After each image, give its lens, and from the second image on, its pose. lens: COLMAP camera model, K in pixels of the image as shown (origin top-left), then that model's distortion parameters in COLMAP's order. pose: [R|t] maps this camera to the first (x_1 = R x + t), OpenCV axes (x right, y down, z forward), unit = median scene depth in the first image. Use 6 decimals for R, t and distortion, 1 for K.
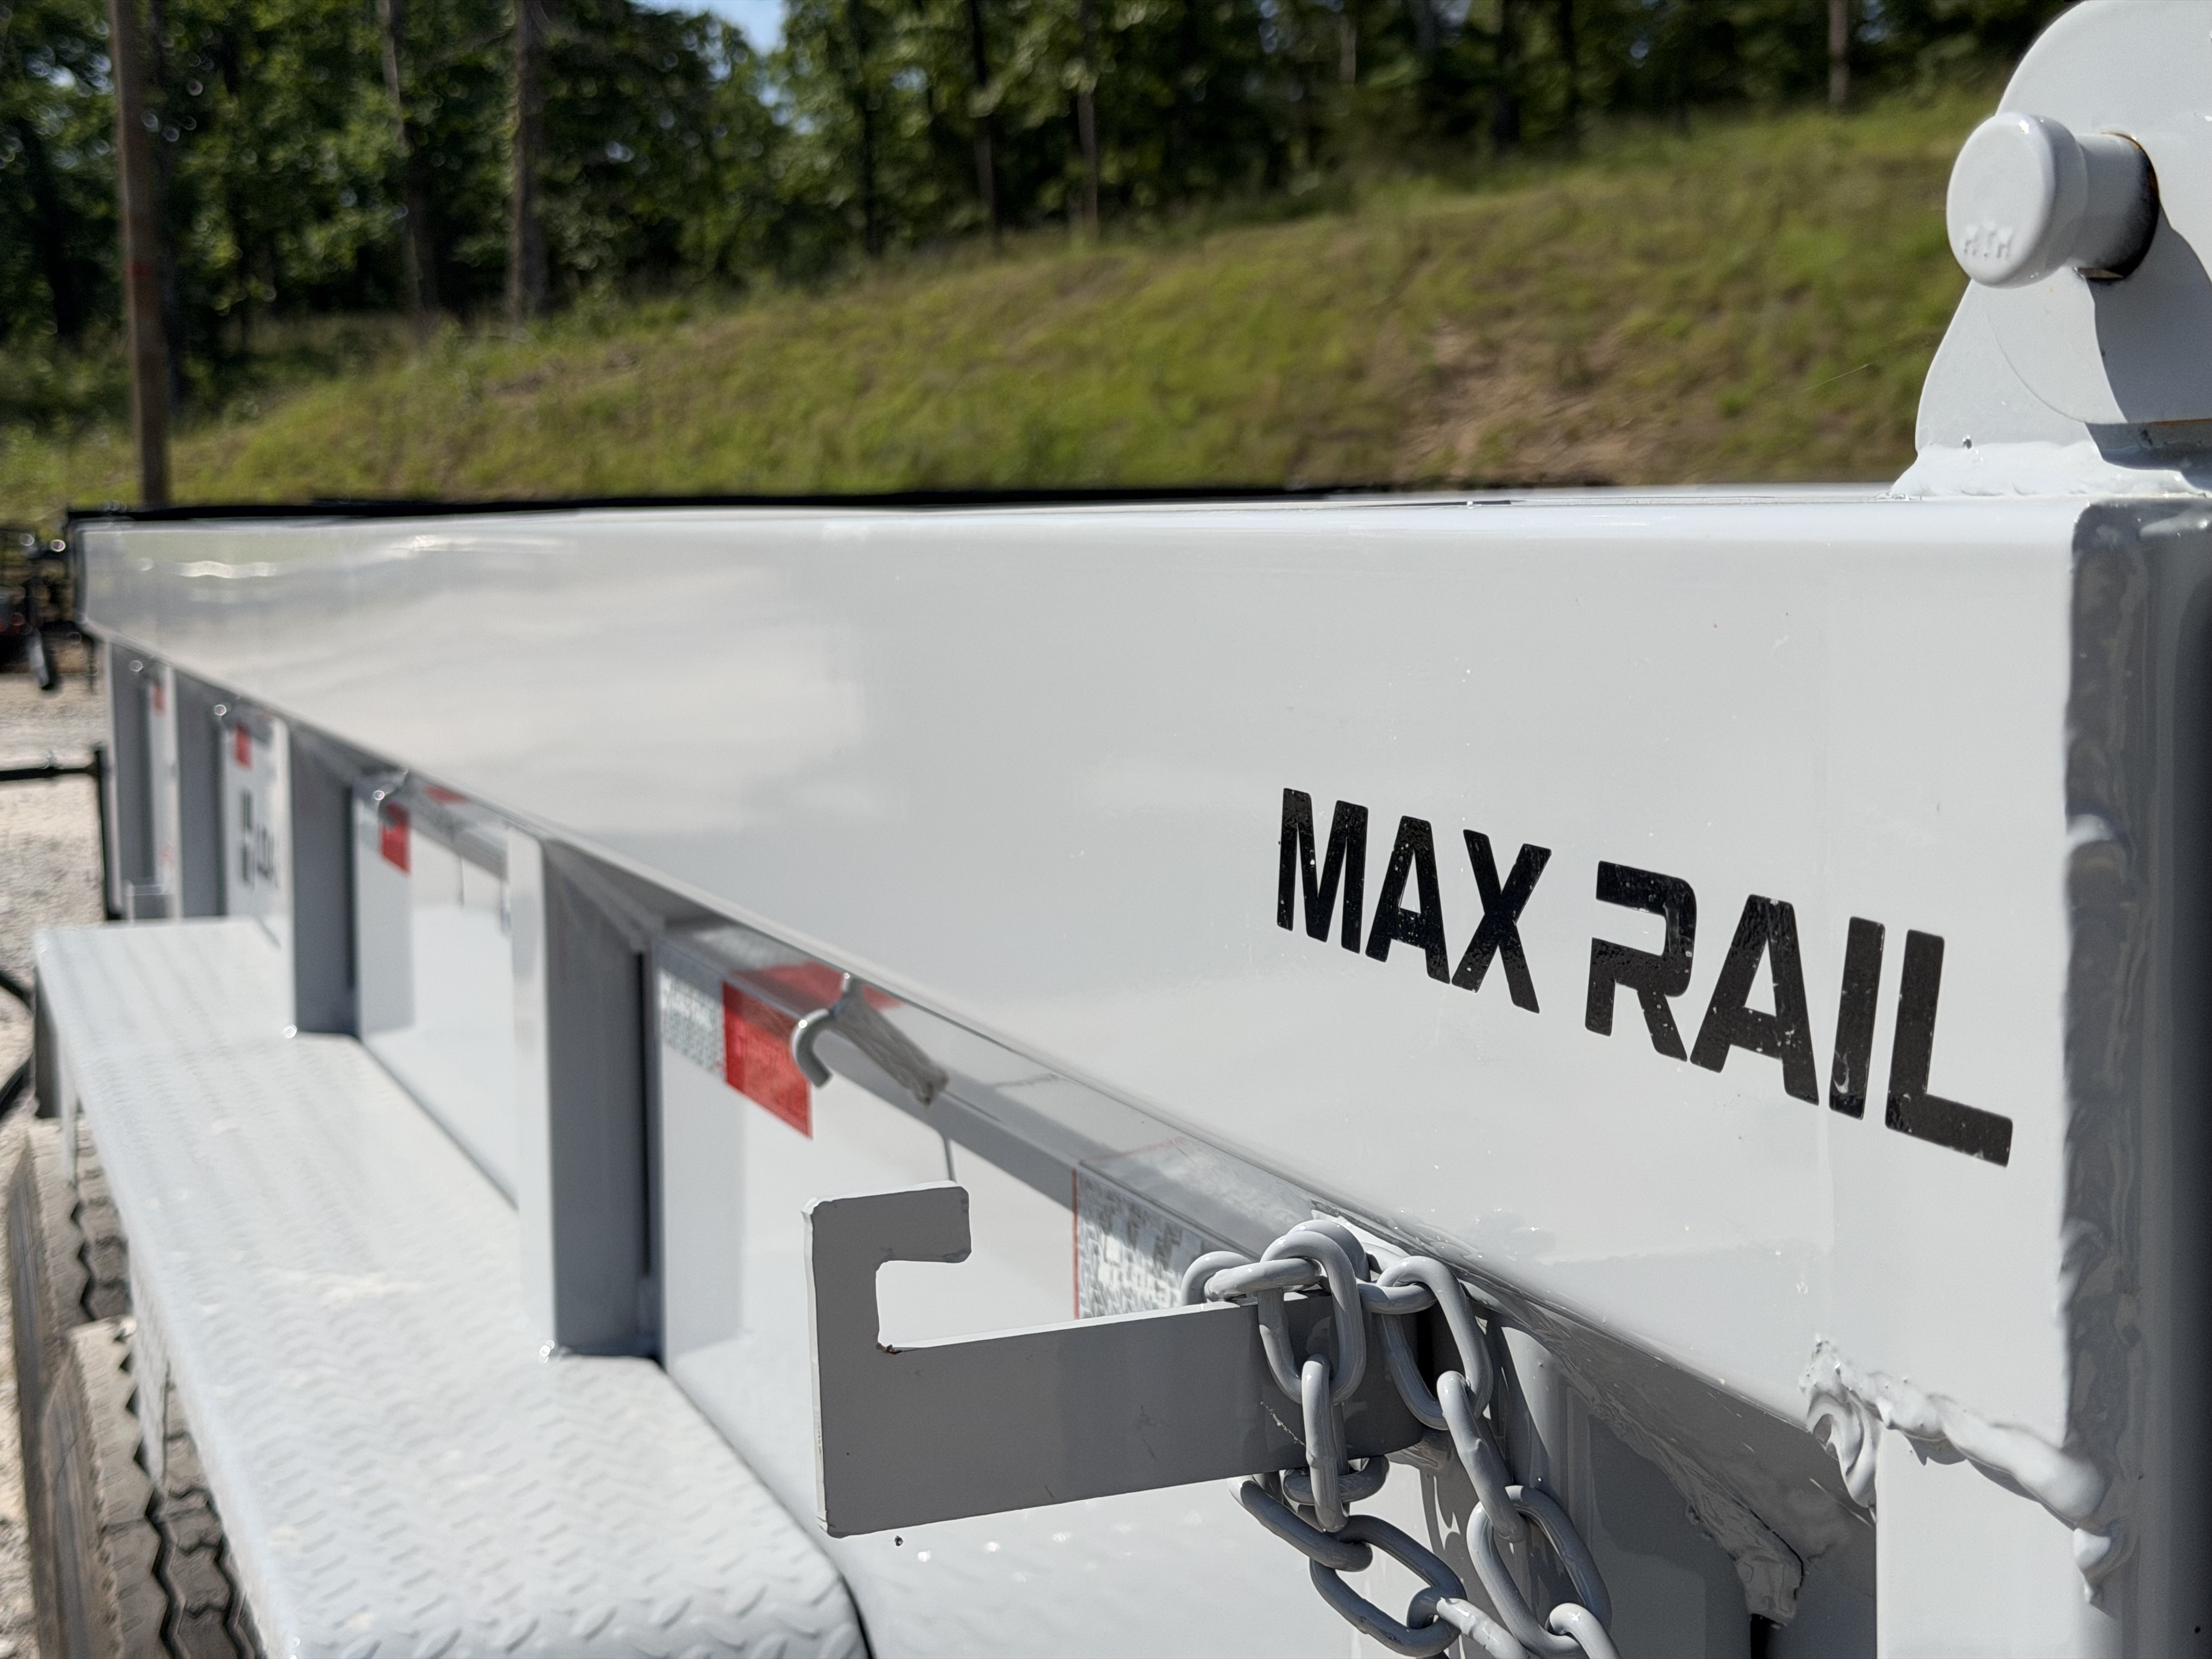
lens RADIAL K [[3092.7, 0, 1106.0], [0, 3092.7, 829.5], [0, 0, 1]] dist [0.212417, -0.506459]
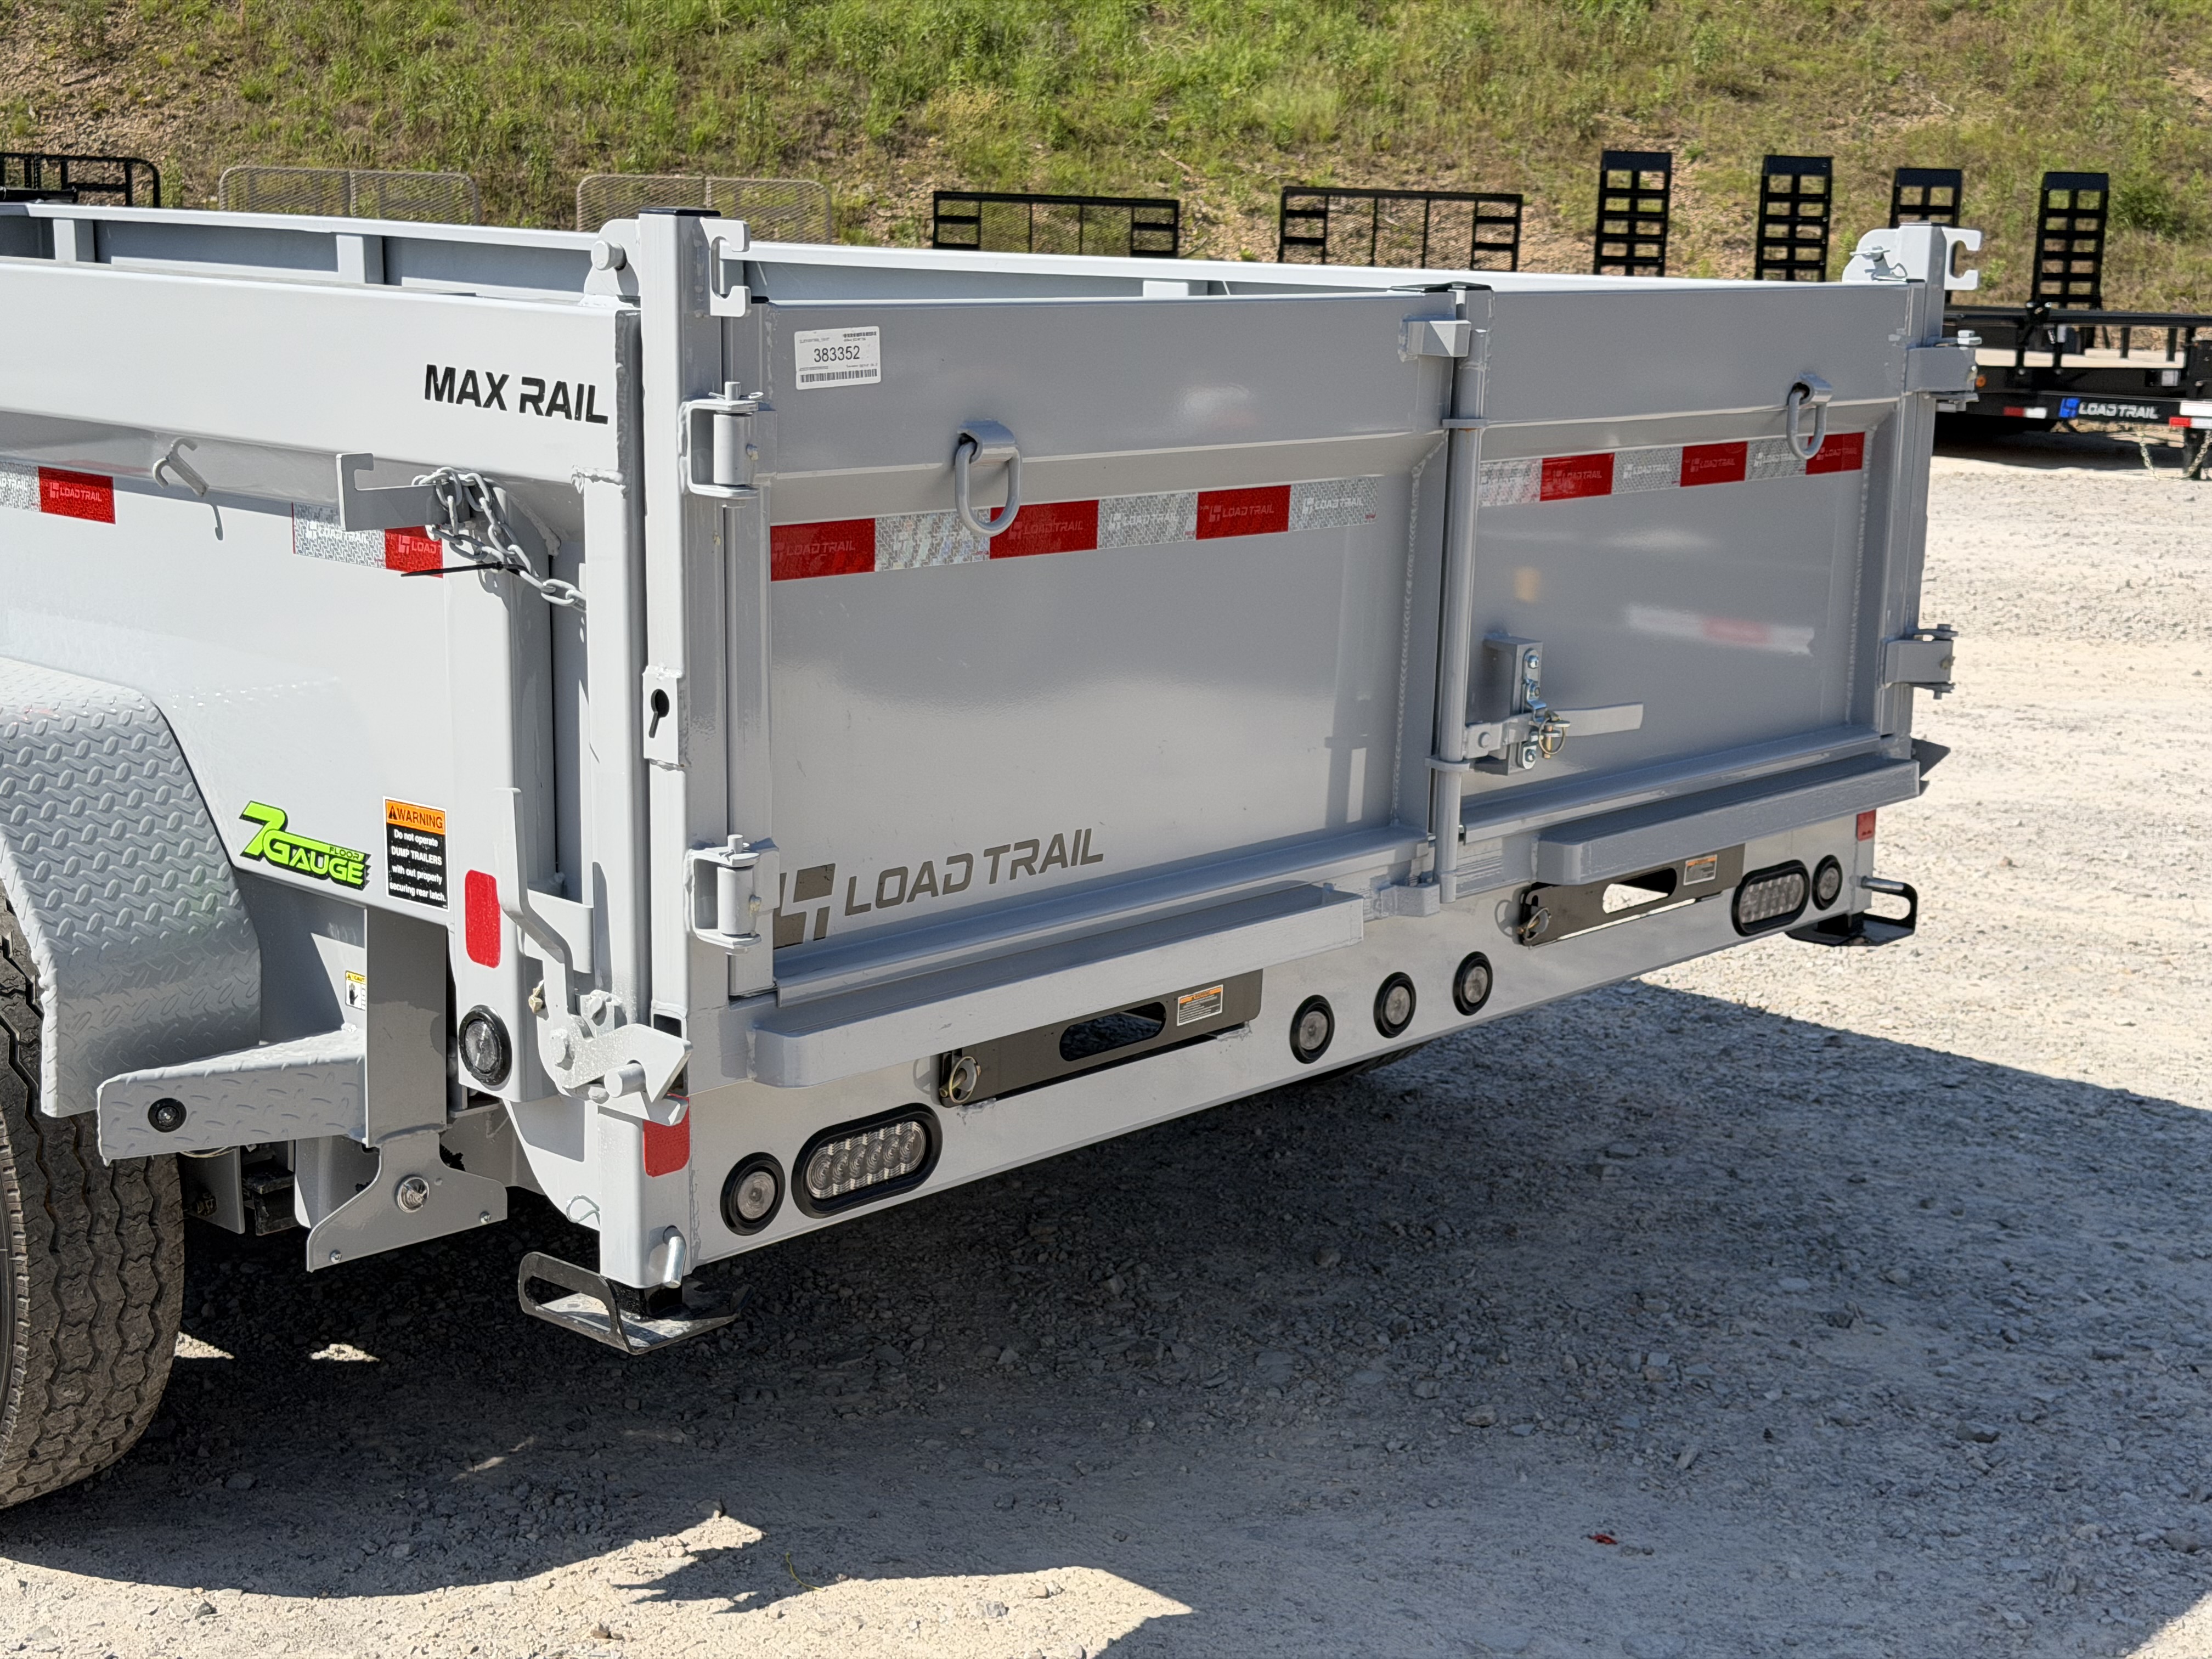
lens RADIAL K [[3092.7, 0, 1106.0], [0, 3092.7, 829.5], [0, 0, 1]] dist [0.212417, -0.506459]
pose [[0.893505, -0.053857, 0.445812, -1.180130], [0.008917, 0.994714, 0.102295, 0.212226], [-0.448965, -0.087426, 0.889262, -3.625540]]
